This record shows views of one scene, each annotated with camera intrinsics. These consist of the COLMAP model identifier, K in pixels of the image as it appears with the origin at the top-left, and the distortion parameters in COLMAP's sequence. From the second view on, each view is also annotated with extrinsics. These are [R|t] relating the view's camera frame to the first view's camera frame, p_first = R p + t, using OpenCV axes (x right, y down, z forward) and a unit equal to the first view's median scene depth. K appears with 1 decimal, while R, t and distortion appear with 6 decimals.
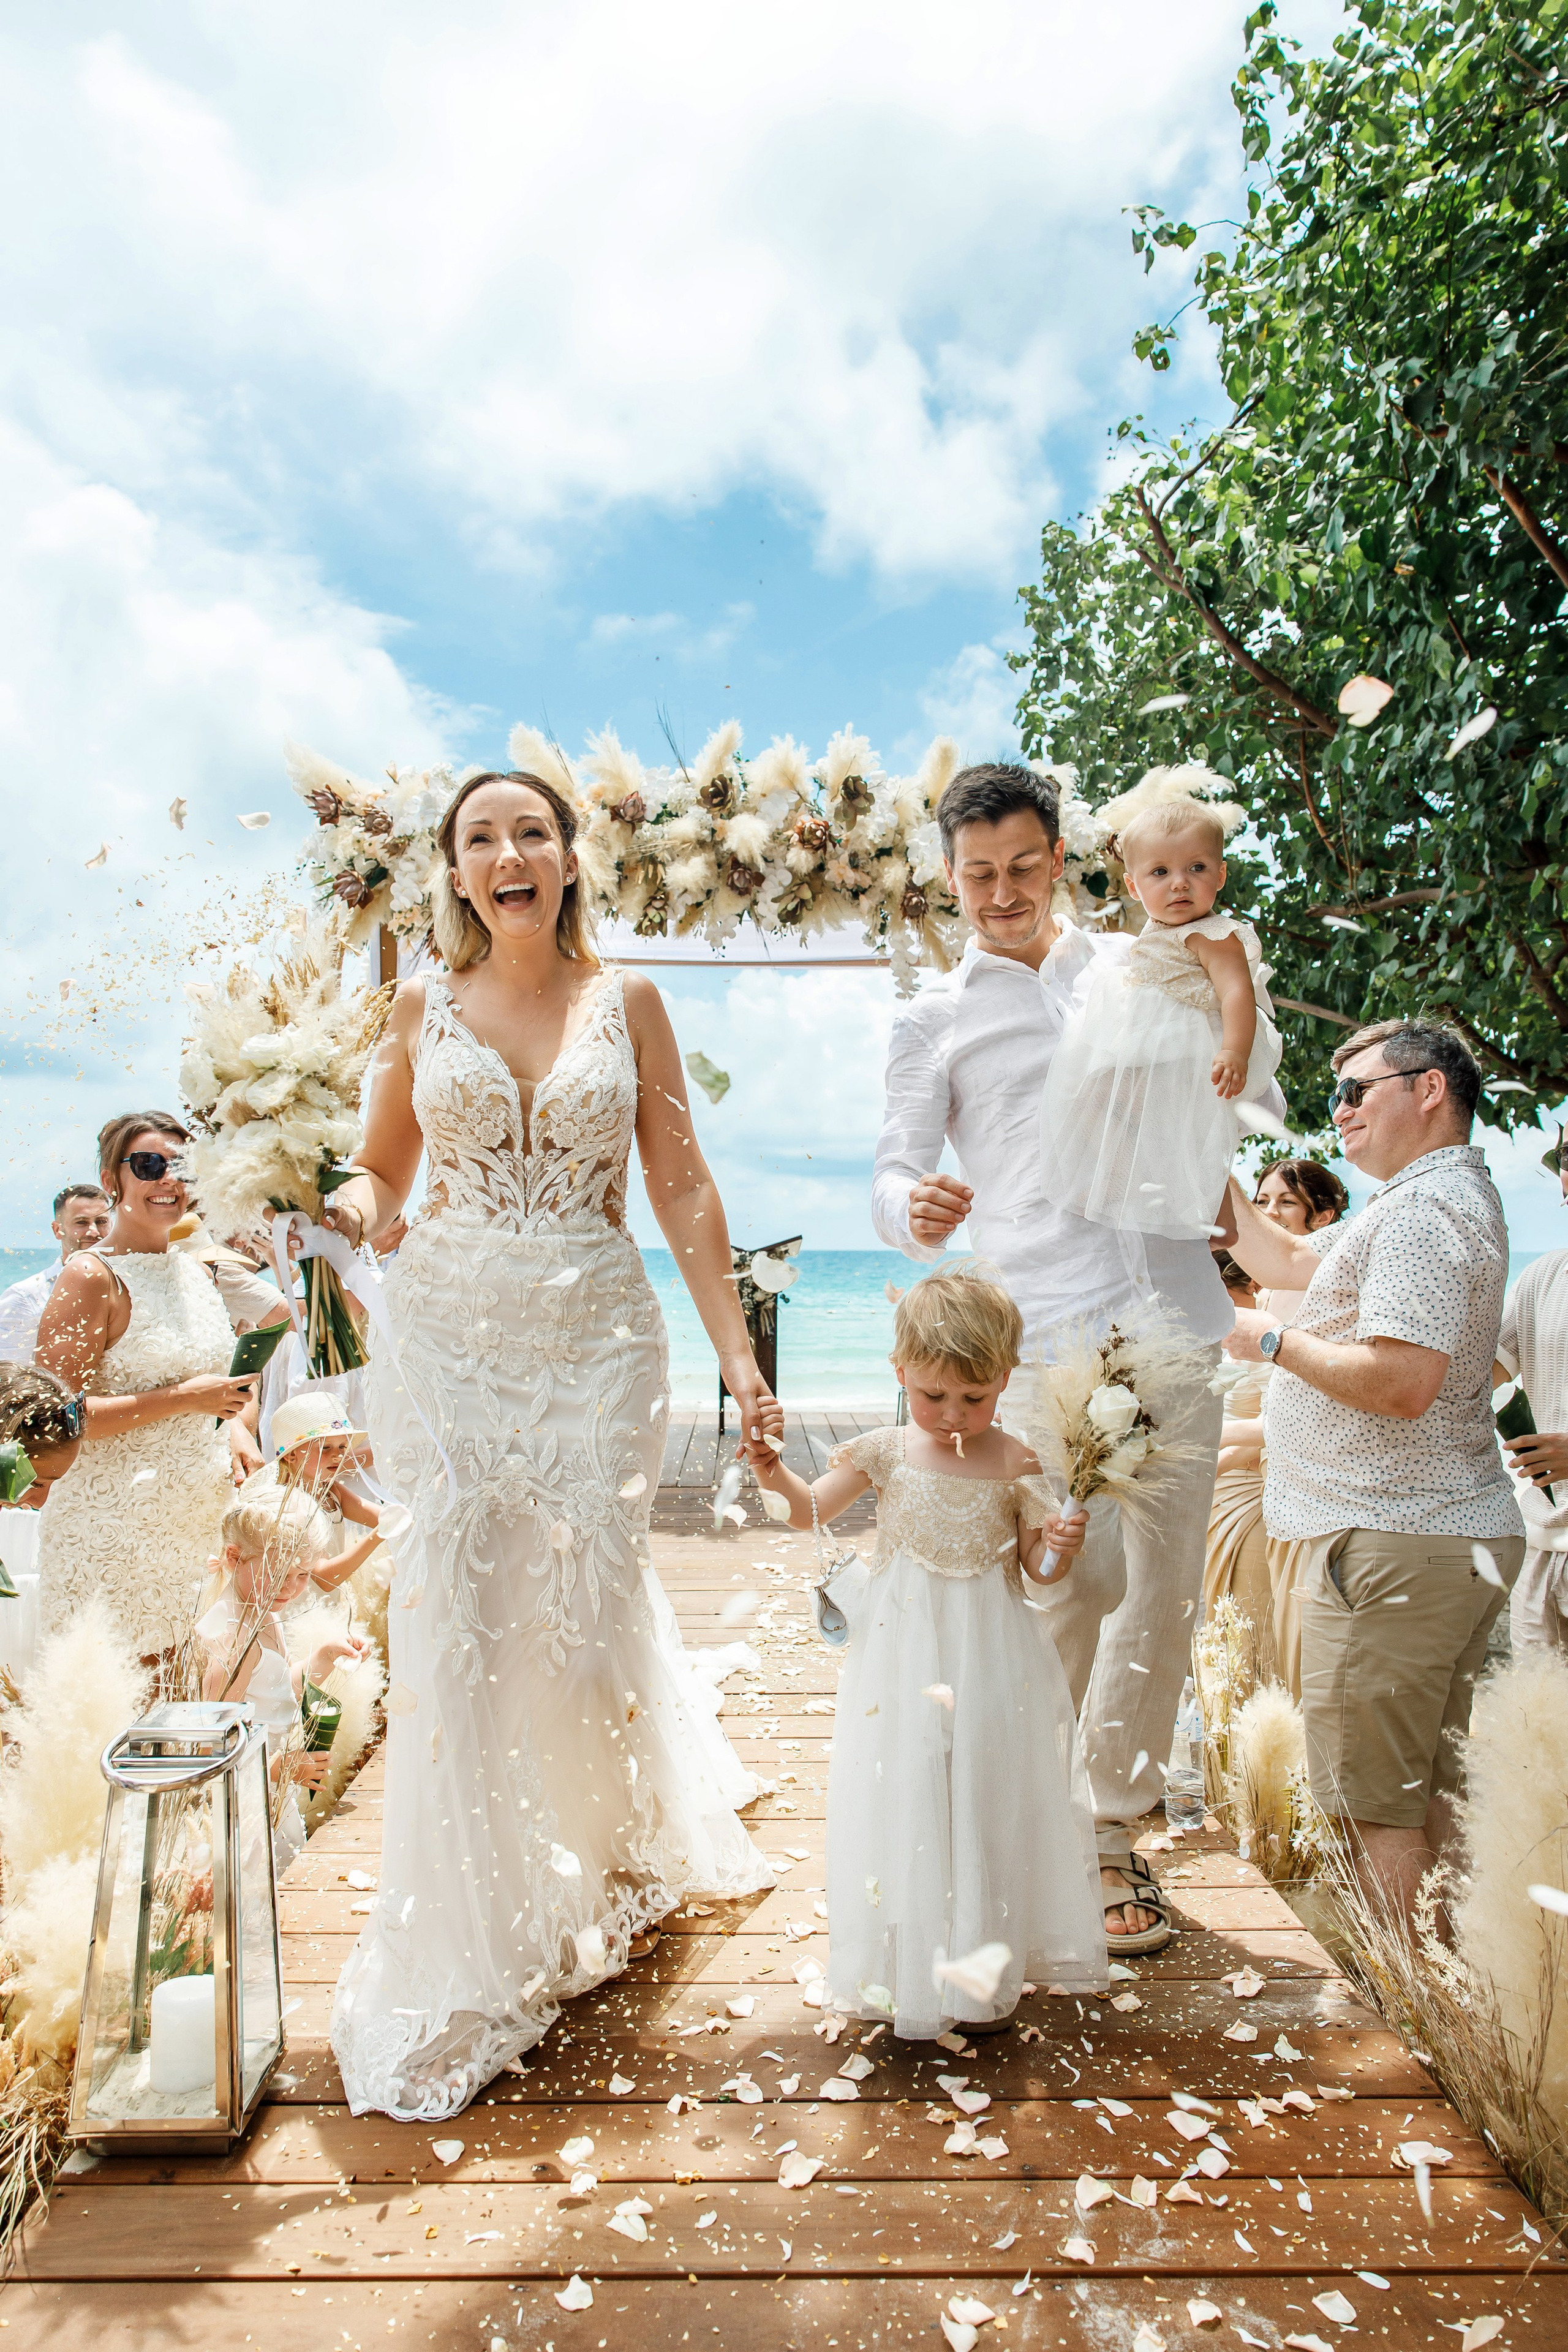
lens RADIAL K [[1645.2, 0, 784.0], [0, 1645.2, 1176.0], [0, 0, 1]] dist [0.005596, 0.000525]
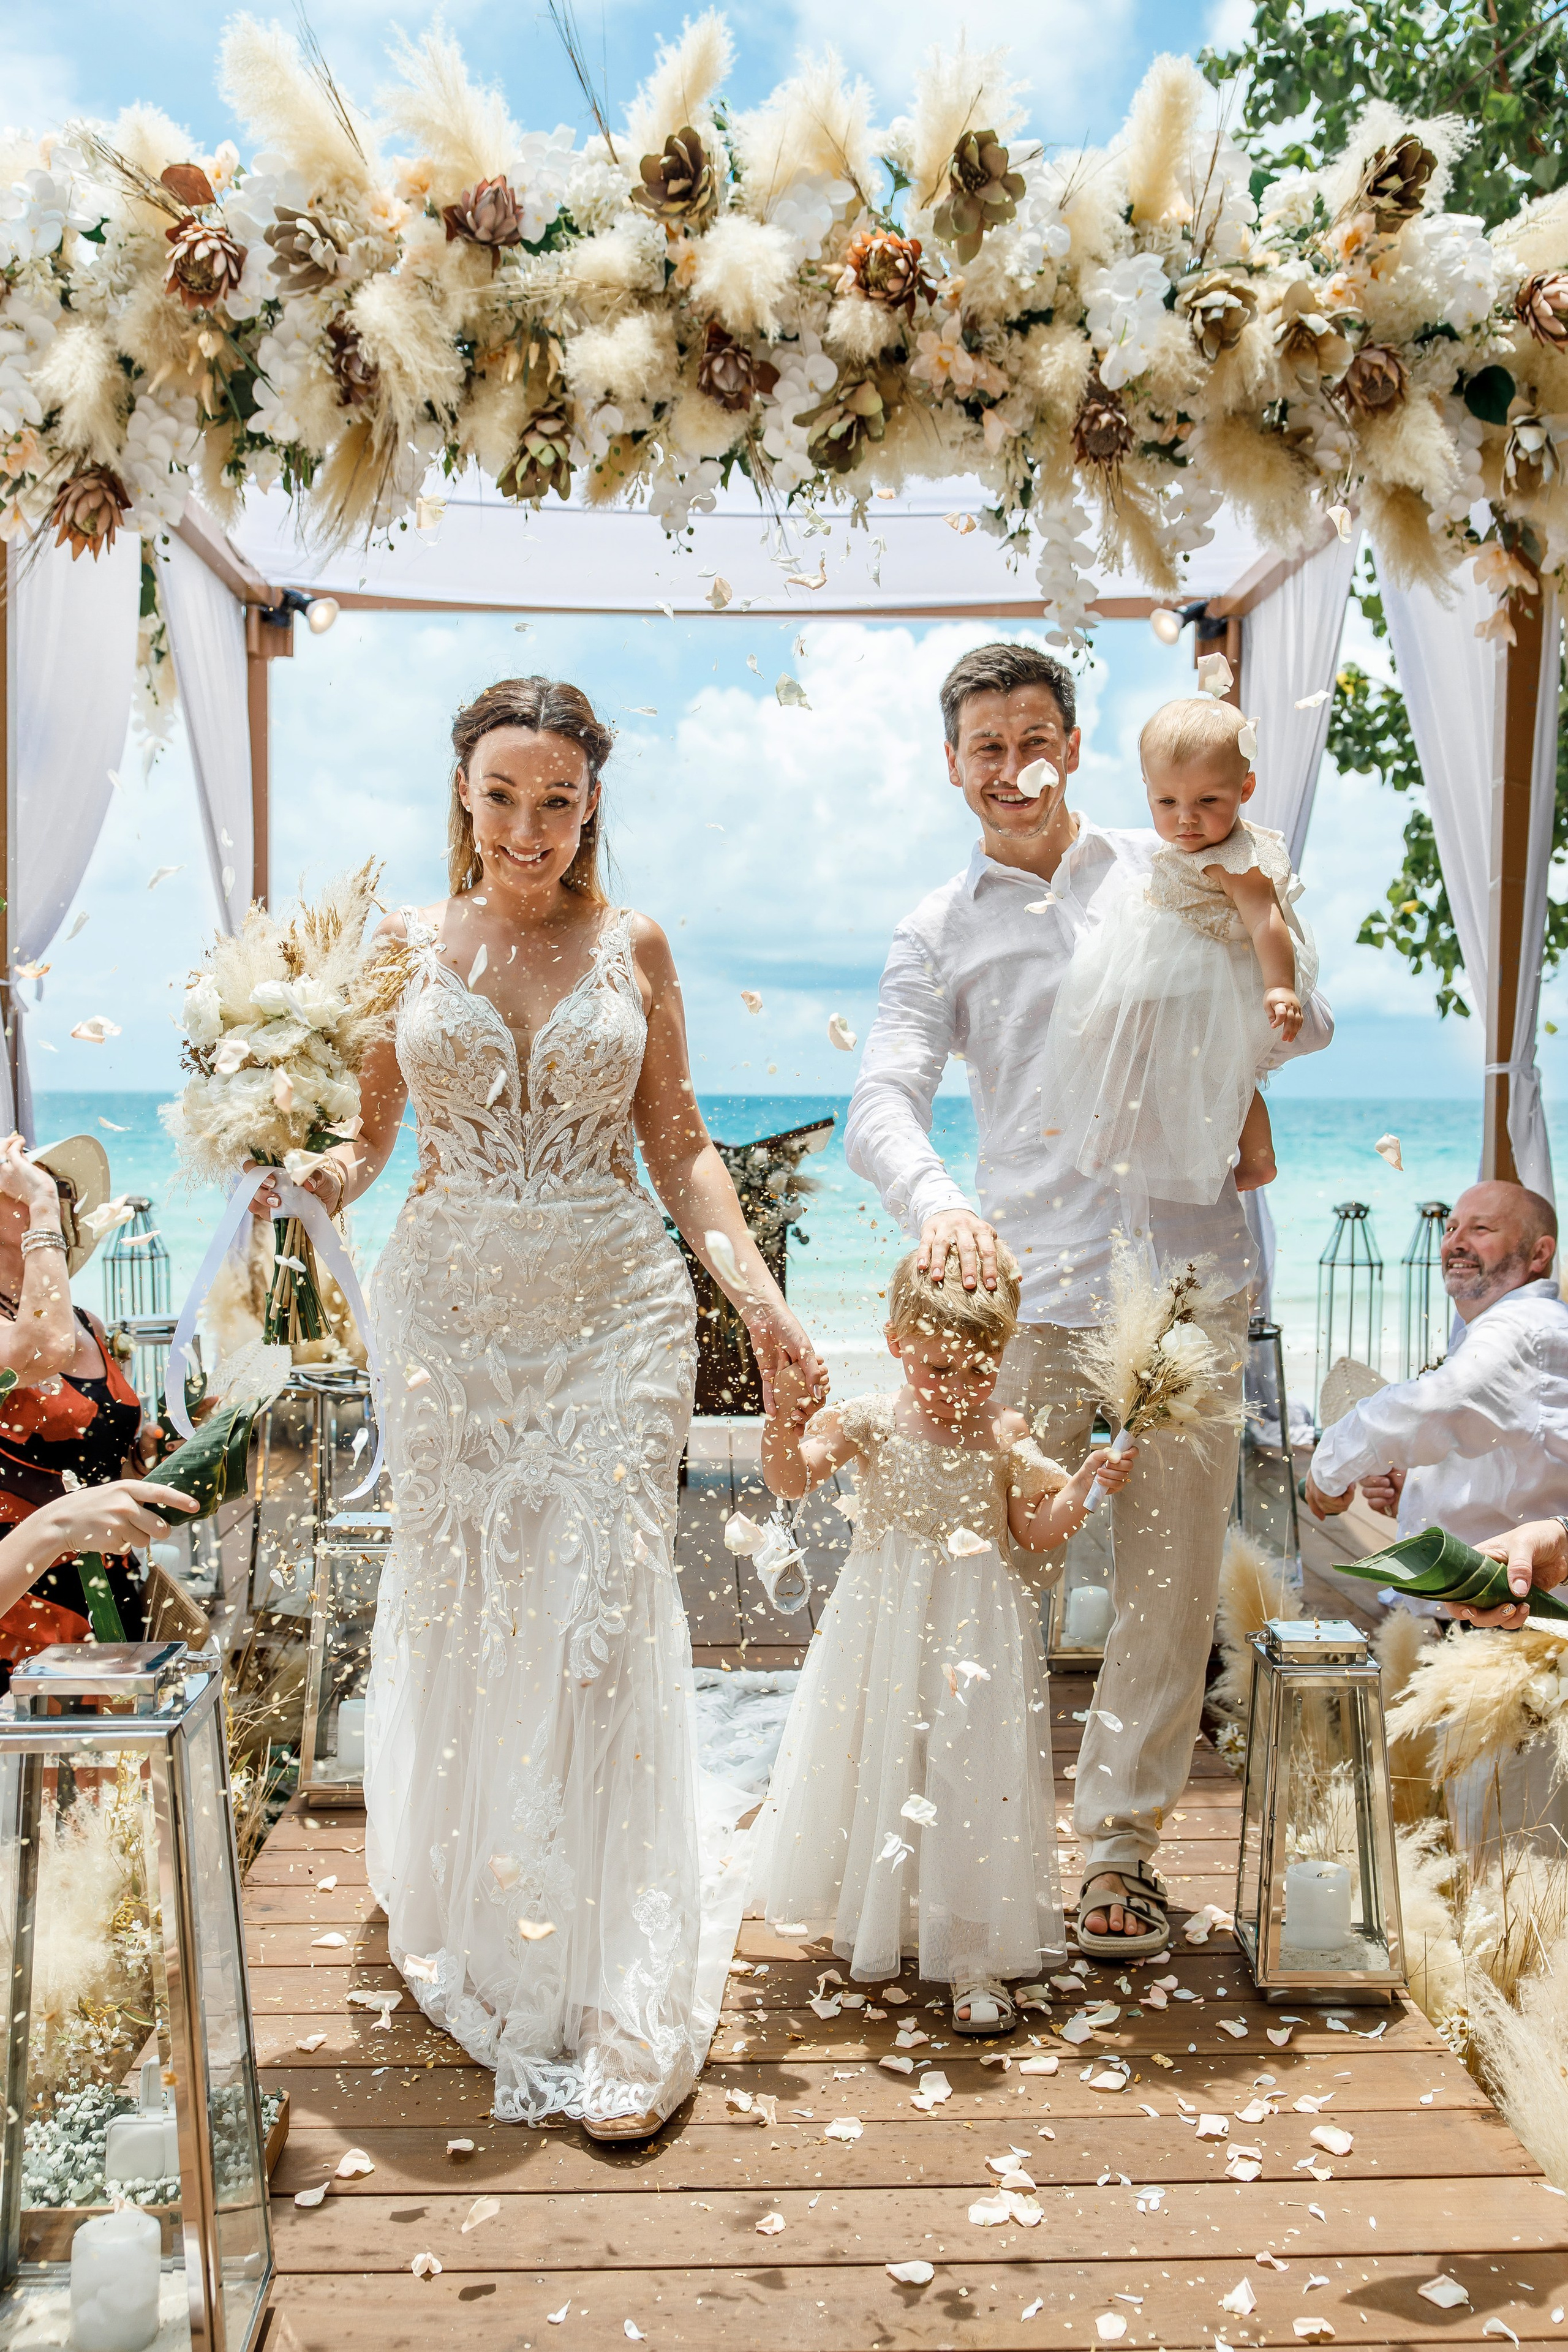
lens RADIAL K [[2347.8, 0, 784.0], [0, 2347.8, 1176.0], [0, 0, 1]] dist [0.009562, -0.007764]
pose [[0.999950, 0.003856, 0.009174, -0.015697], [-0.004559, 0.996955, 0.077842, -0.006704], [-0.008846, -0.077880, 0.996924, 0.322153]]
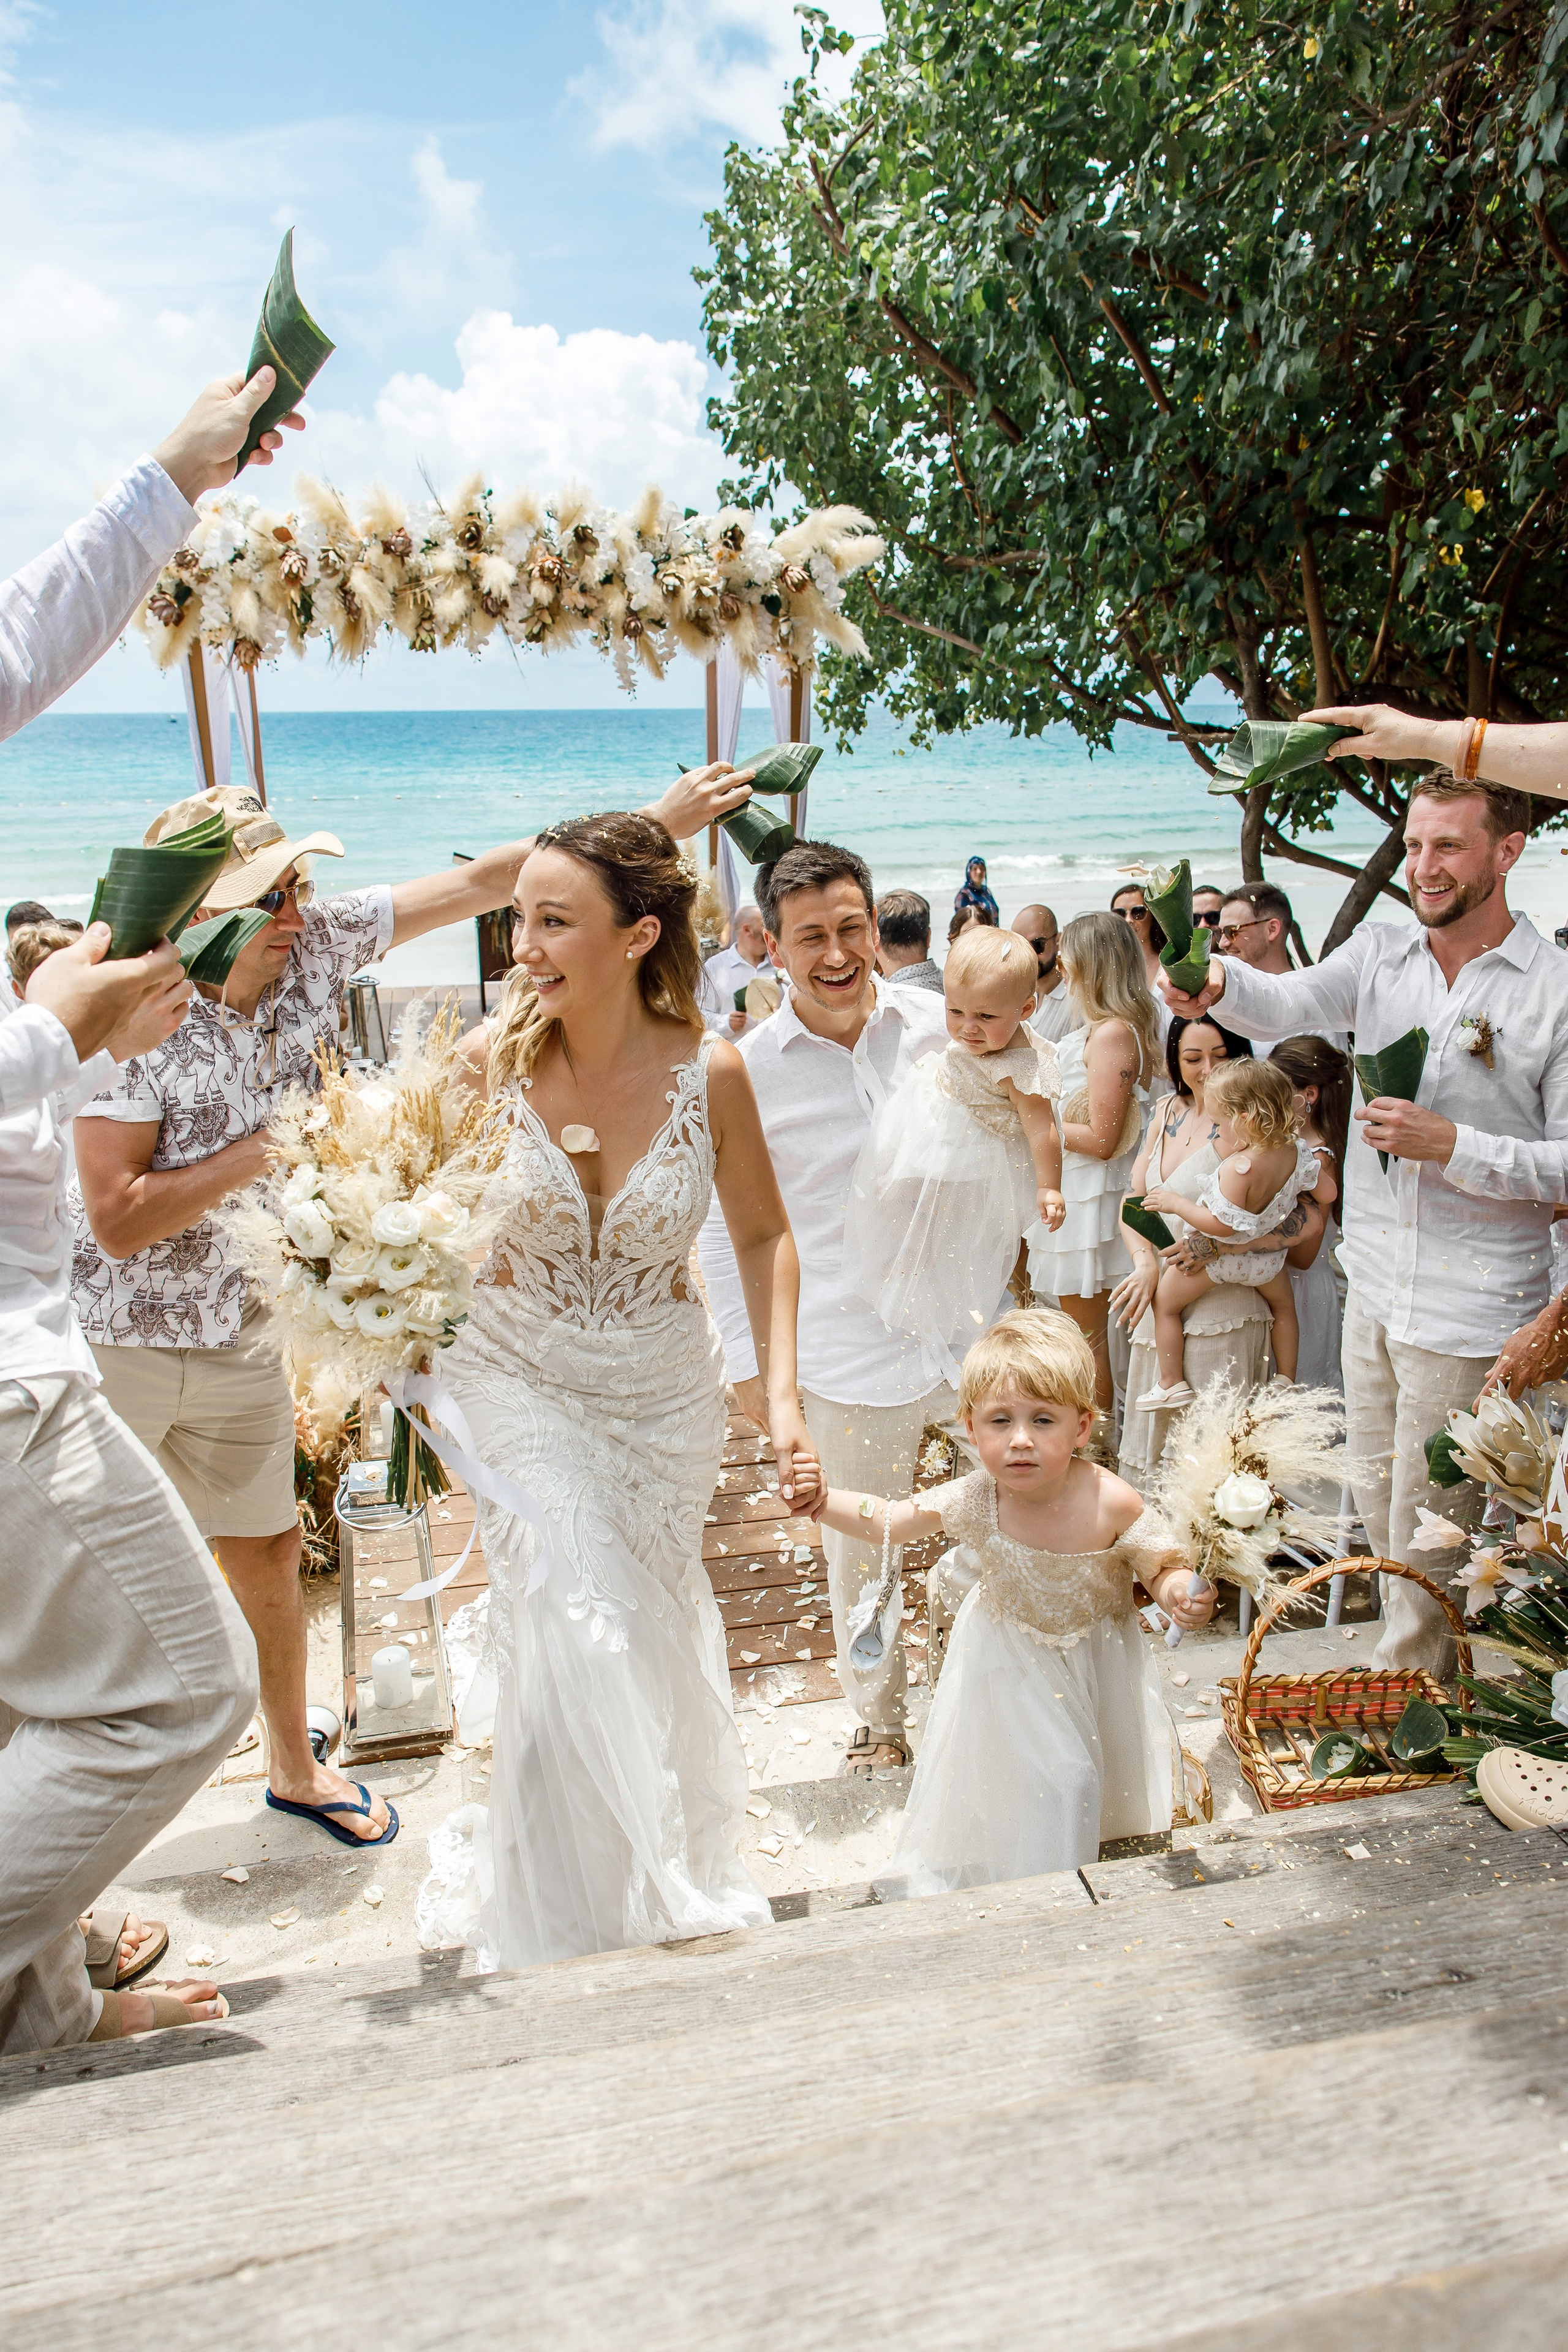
lens RADIAL K [[1645.2, 0, 784.0], [0, 1645.2, 1176.0], [0, 0, 1]] dist [0.005596, 0.000525]
pose [[0.981877, -0.060858, 0.179482, -0.060182], [-0.001773, 0.944048, 0.329804, -0.182665], [-0.189510, -0.324146, 0.926831, -0.343171]]
